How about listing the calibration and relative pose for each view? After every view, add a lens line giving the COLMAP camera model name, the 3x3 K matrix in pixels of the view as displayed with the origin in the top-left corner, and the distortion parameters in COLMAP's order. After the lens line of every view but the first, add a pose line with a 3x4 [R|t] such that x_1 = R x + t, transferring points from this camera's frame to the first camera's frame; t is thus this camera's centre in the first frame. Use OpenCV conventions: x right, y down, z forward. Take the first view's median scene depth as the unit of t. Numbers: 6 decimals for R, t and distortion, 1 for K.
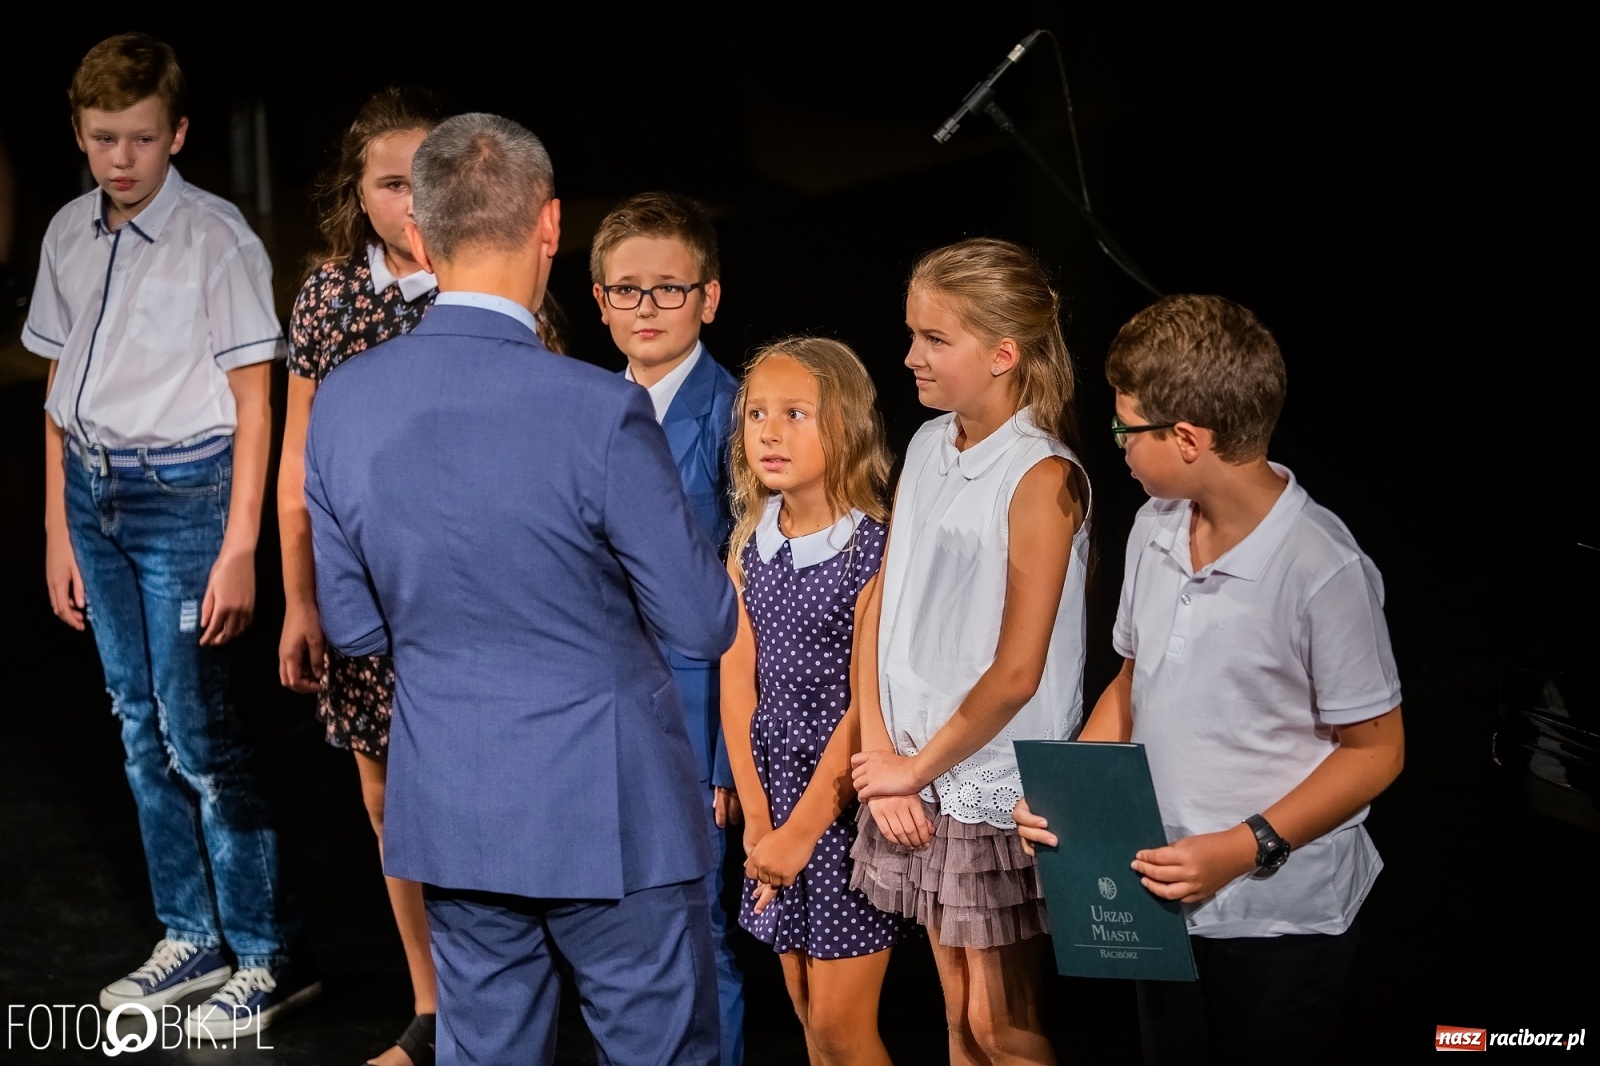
lens RADIAL K [[5401.6, 0, 802.8], [0, 5401.6, 536.9], [0, 0, 1]] dist [0.073209, 0.000000]
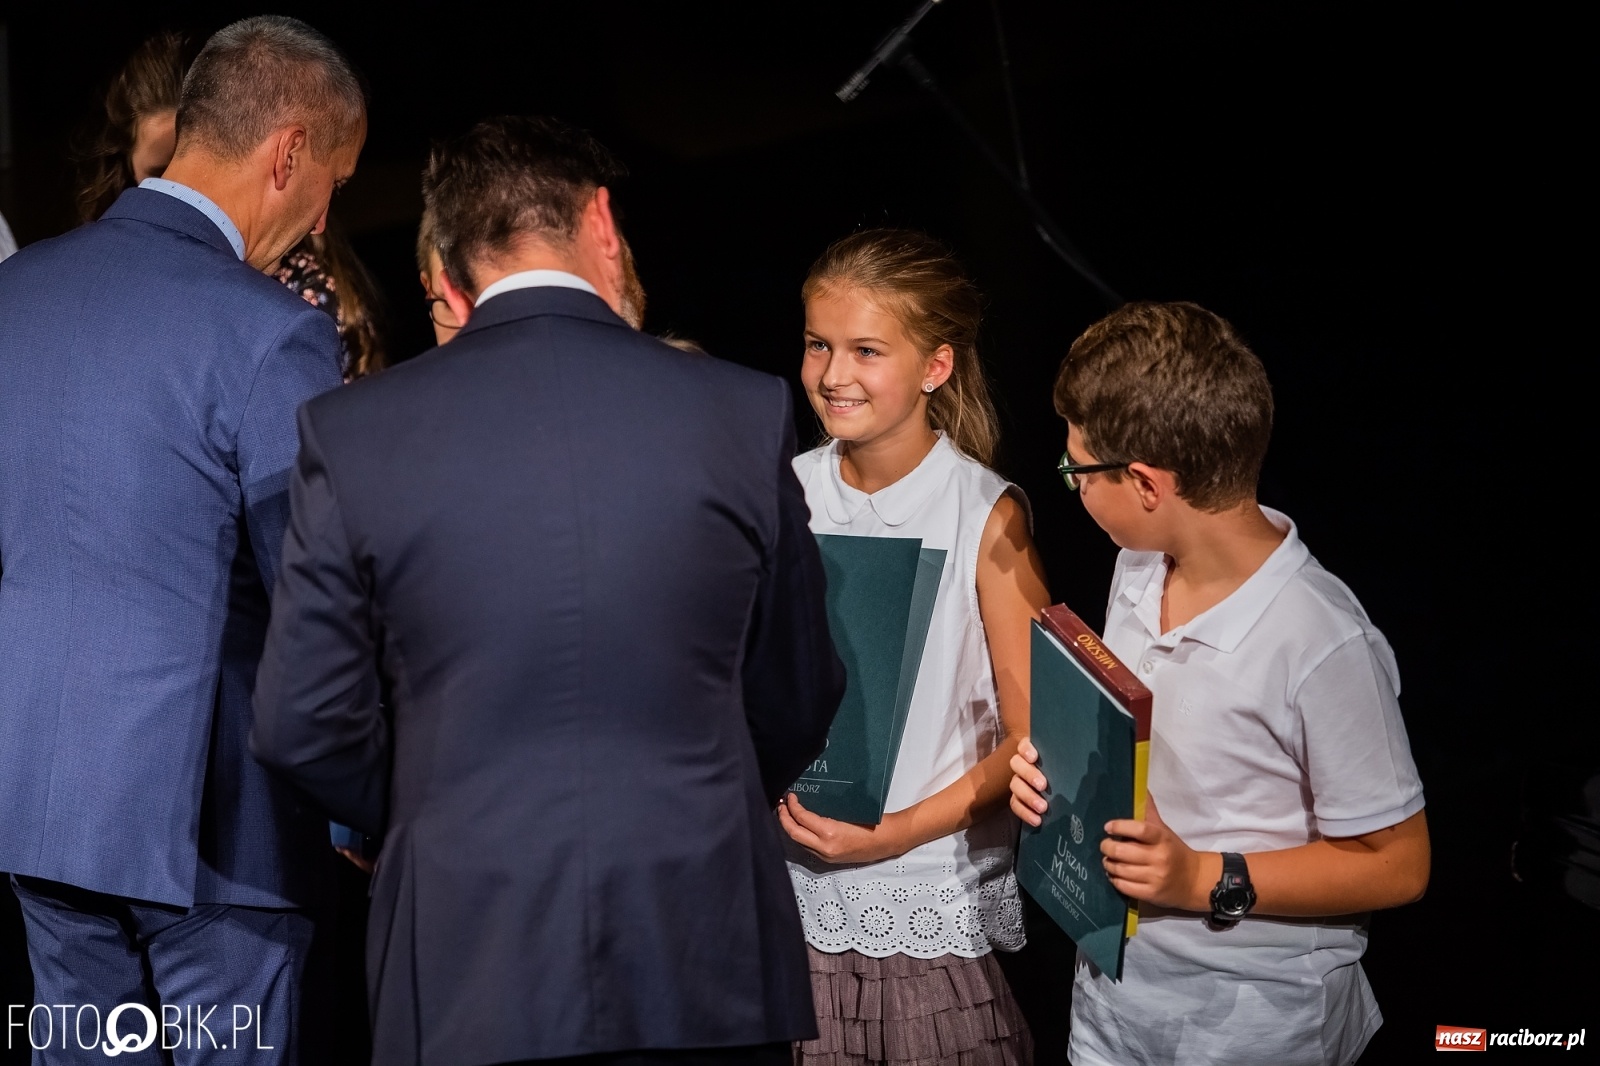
lens RADIAL K [[5401.6, 0, 798.4], [0, 5401.6, 532.5], [0, 0, 1]] dist [0.073209, 0.000000]
pose [[0.999660, -0.000897, 0.026067, -0.001516], [0.001212, 0.999926, -0.012089, -0.001042], [-0.026054, 0.012117, 0.999587, 0.197022]]
